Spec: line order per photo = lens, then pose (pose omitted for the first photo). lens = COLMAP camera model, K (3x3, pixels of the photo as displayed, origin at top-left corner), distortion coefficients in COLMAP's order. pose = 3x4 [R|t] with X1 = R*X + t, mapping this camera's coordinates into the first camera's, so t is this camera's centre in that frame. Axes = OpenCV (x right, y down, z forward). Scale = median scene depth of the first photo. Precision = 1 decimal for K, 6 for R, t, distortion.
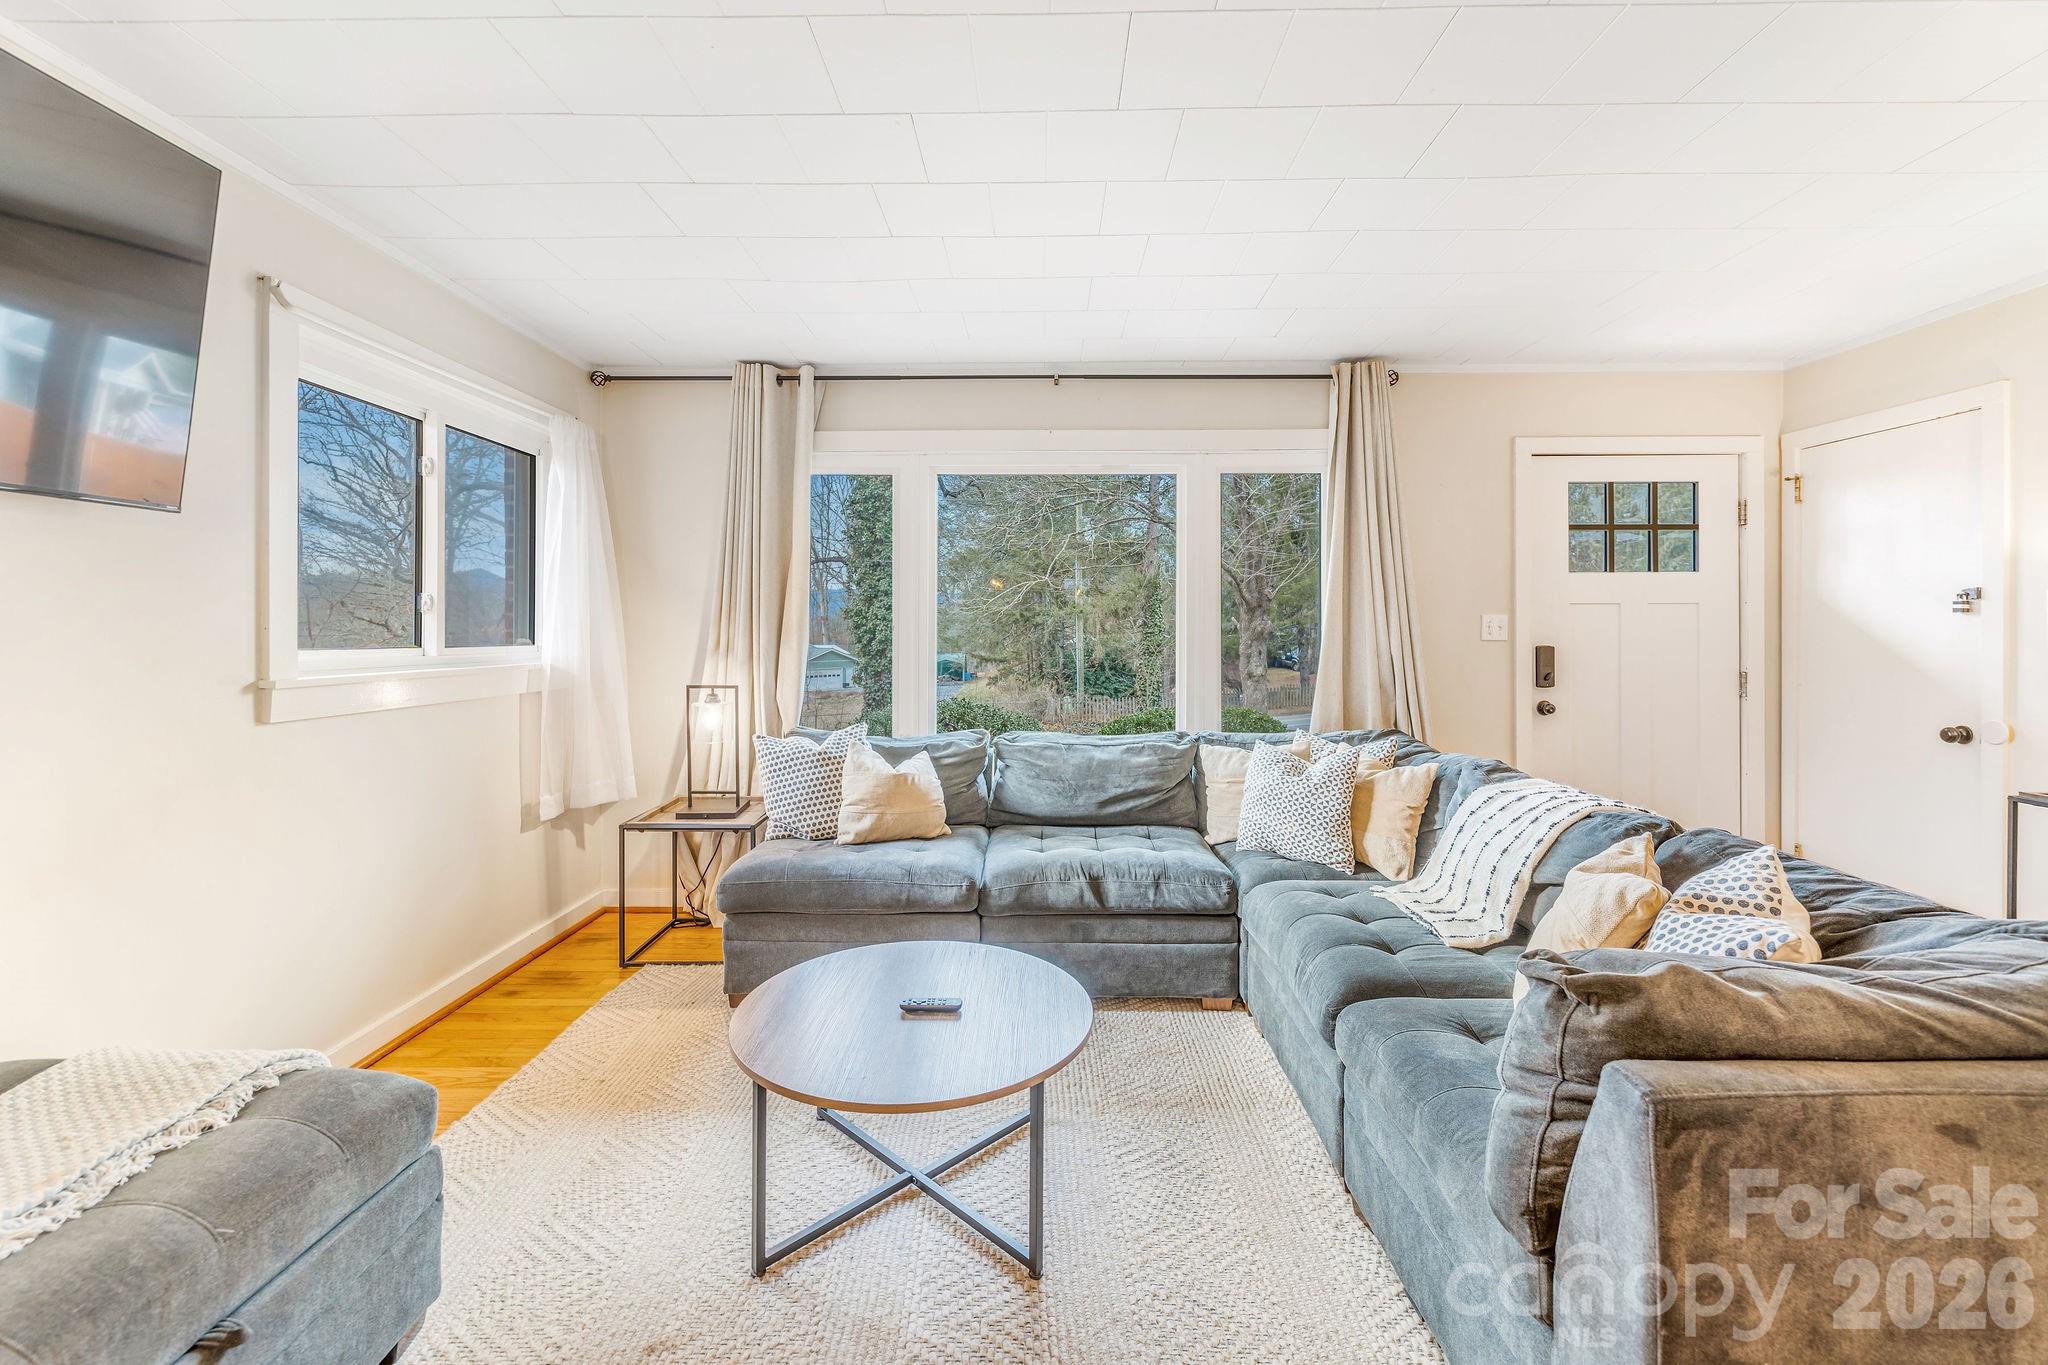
lens RADIAL K [[858.0, 0, 1023.0], [0, 858.0, 625.8], [0, 0, 1]] dist [0.003772, -0.000043]
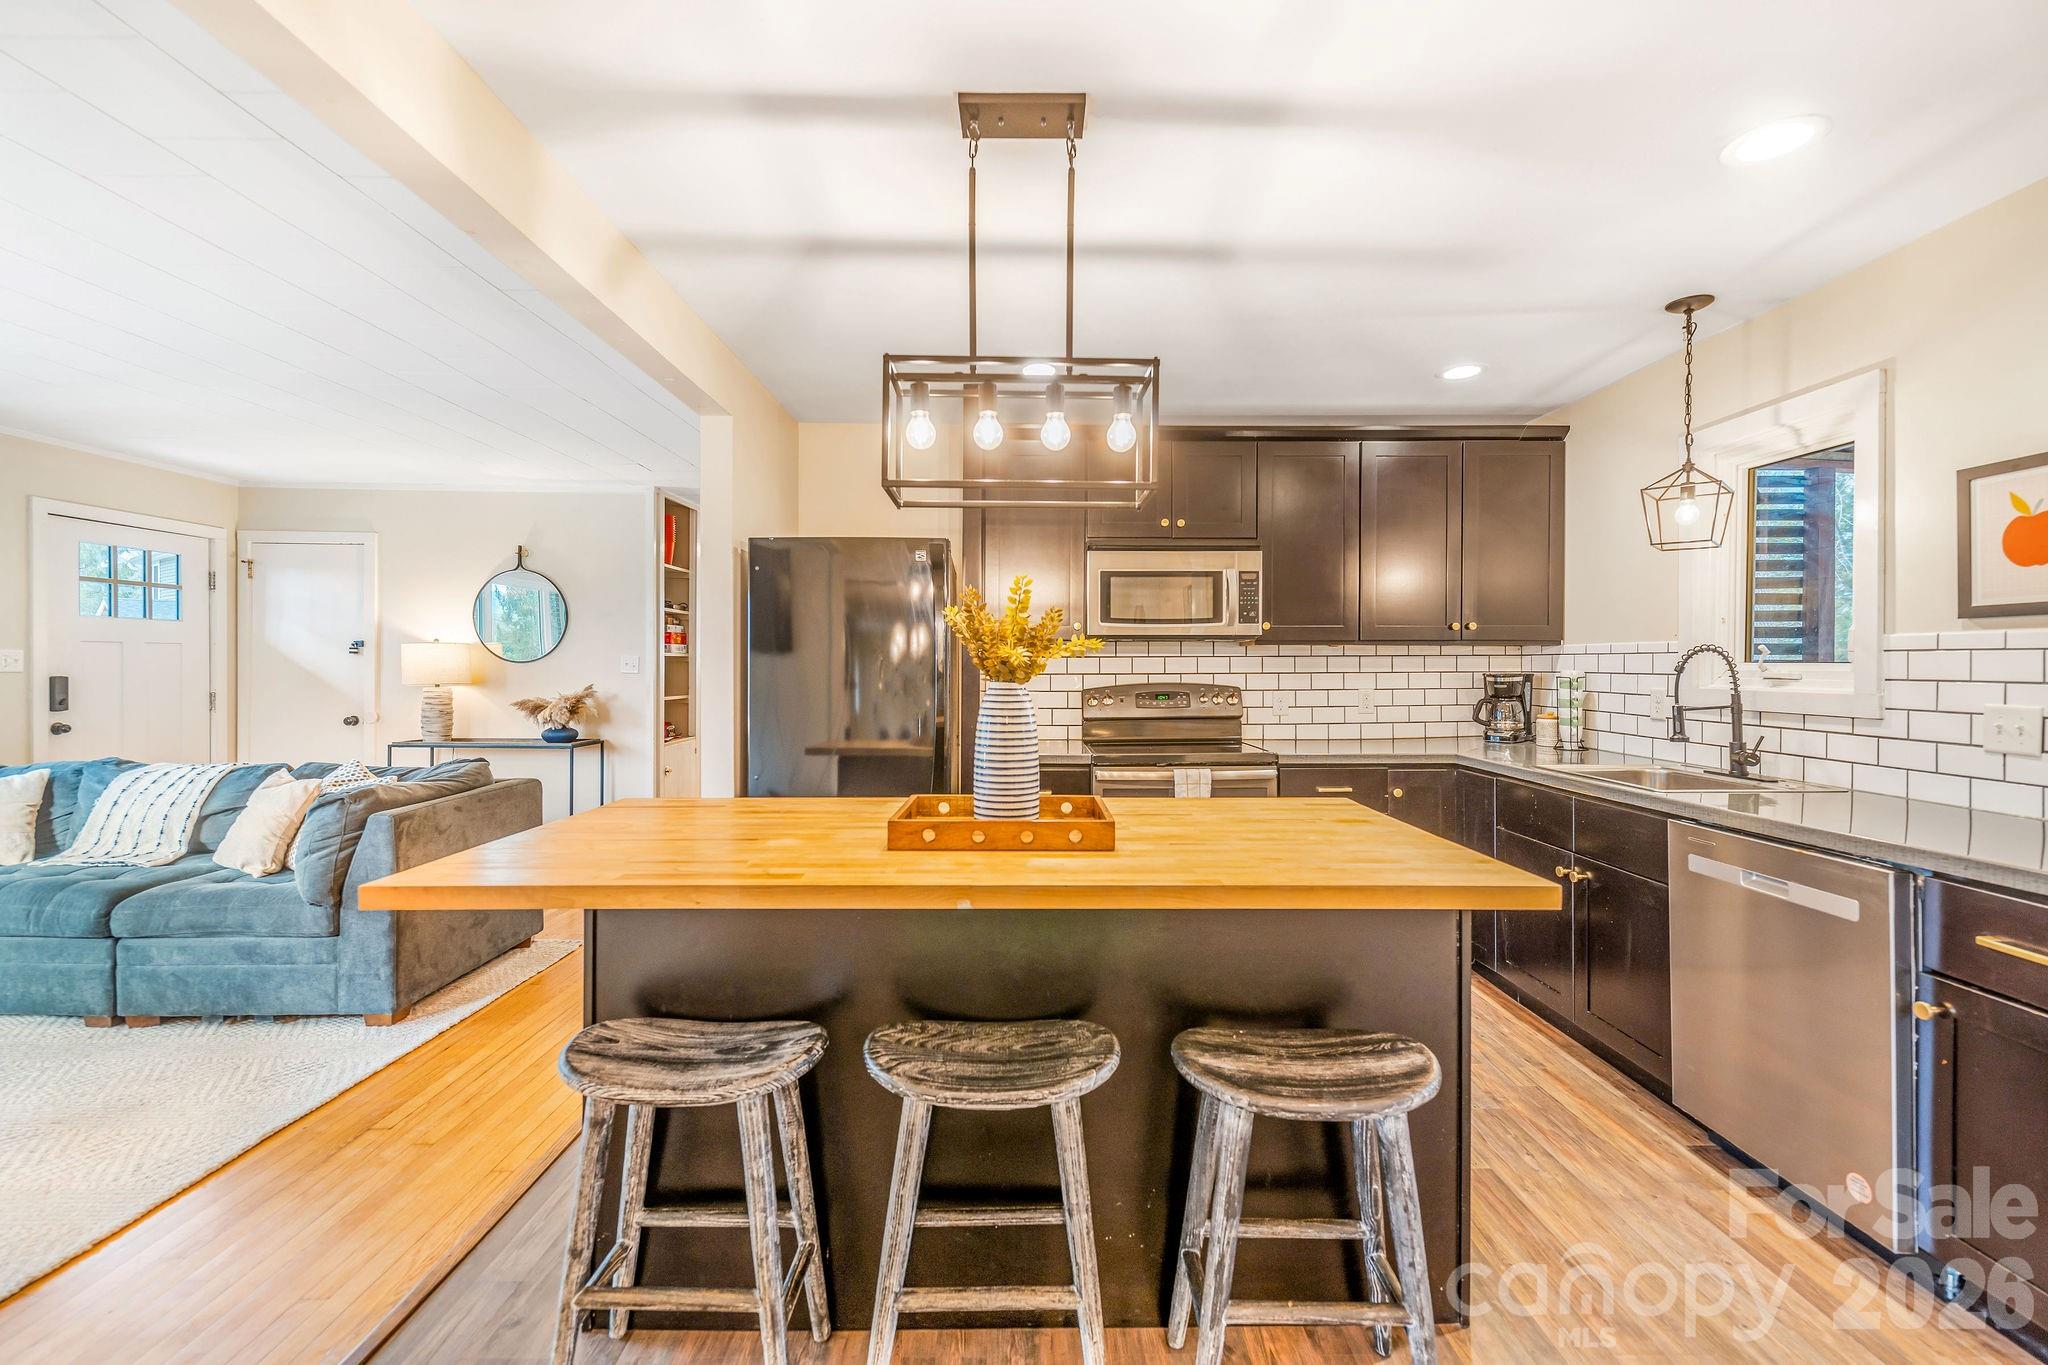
lens RADIAL K [[859.0, 0, 1045.0], [0, 859.0, 670.3], [0, 0, 1]] dist [0.012061, -0.006809]
pose [[-0.038112, -0.007346, 0.999246, -0.709823], [-0.007311, 0.999948, 0.007072, -0.003523], [-0.999247, -0.007036, -0.038164, -0.352726]]
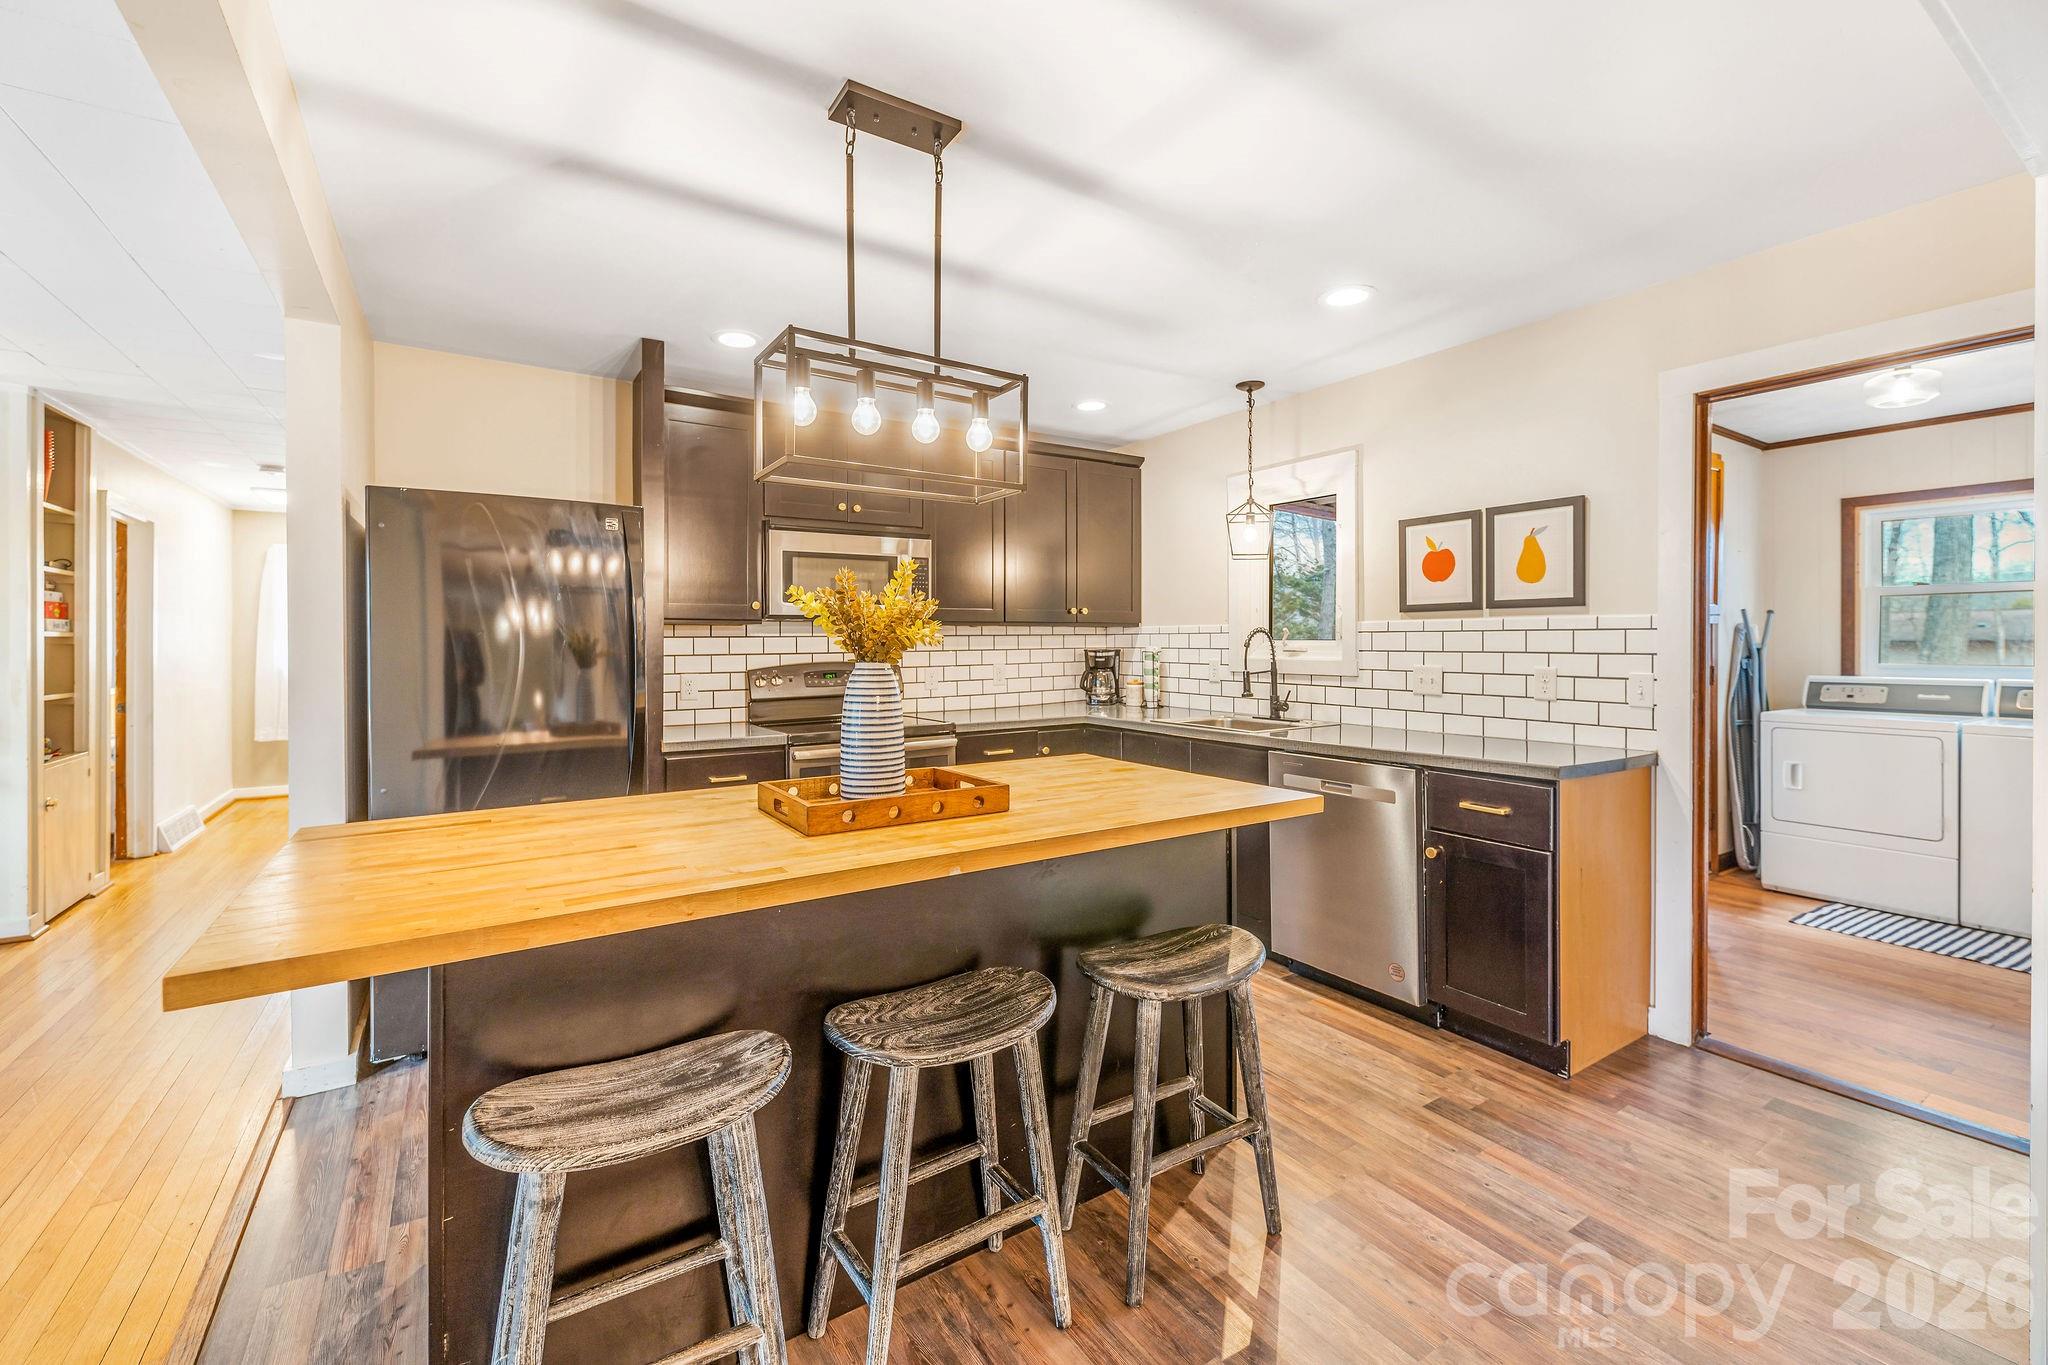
lens RADIAL K [[841.3, 0, 1031.3], [0, 841.3, 647.0], [0, 0, 1]] dist [0.006429, -0.003442]
pose [[-0.569385, -0.002634, 0.822067, -0.671102], [-0.000694, 0.999996, 0.002723, -0.003401], [-0.822070, 0.000980, -0.569385, -0.116670]]
